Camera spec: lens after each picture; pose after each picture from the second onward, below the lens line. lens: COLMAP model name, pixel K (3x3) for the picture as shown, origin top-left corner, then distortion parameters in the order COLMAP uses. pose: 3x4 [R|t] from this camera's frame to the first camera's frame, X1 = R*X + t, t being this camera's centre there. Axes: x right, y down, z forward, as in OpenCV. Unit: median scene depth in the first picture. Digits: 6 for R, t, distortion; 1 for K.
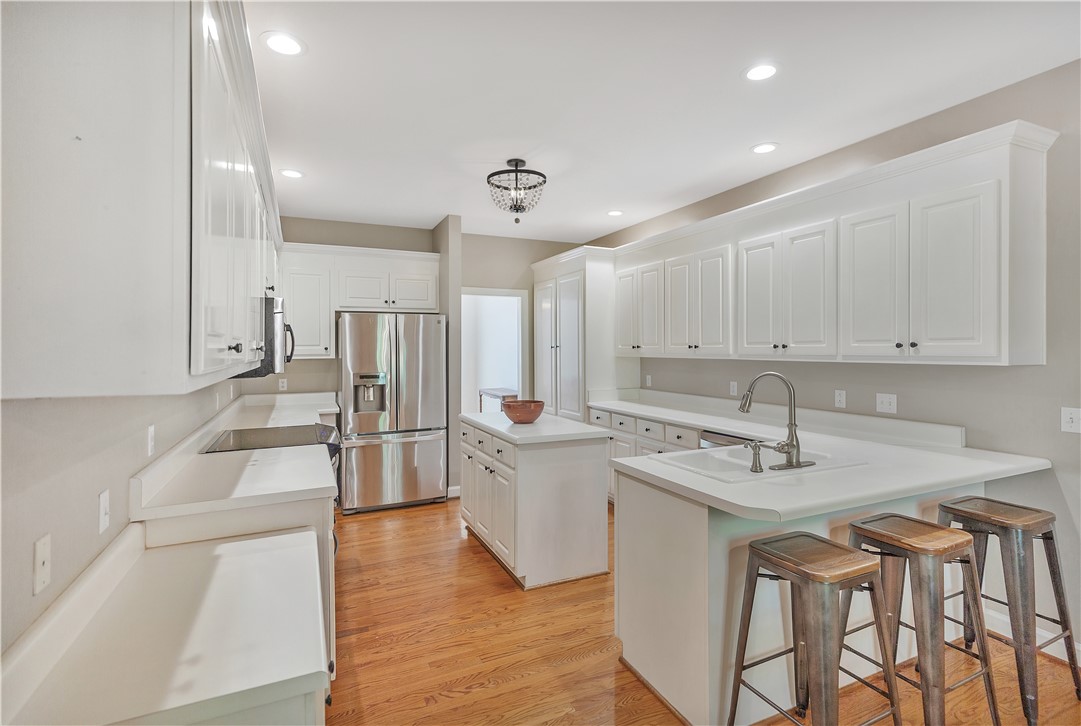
lens RADIAL K [[498.7, 0, 551.5], [0, 498.7, 343.5], [0, 0, 1]] dist [0.012945, 0.000350]
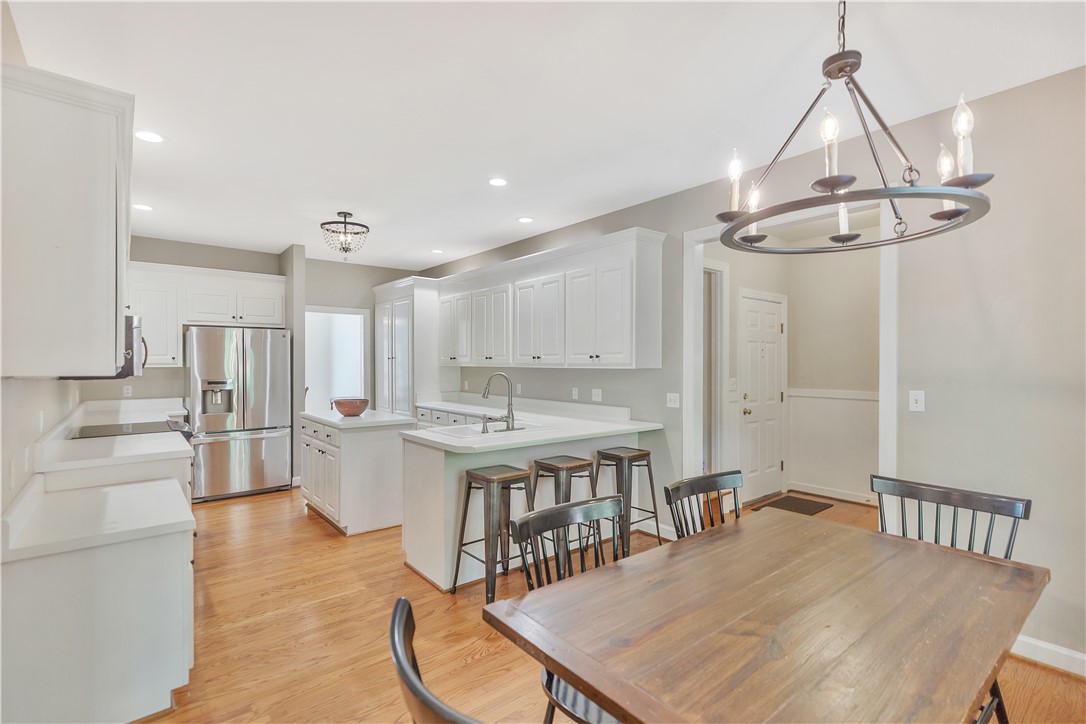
lens RADIAL K [[501.0, 0, 539.2], [0, 501.0, 362.8], [0, 0, 1]] dist [0.012945, 0.000350]
pose [[0.975567, 0.003932, 0.219668, 0.136253], [-0.006194, 0.999935, 0.009611, 0.006211], [-0.219616, -0.010737, 0.975527, -0.386339]]
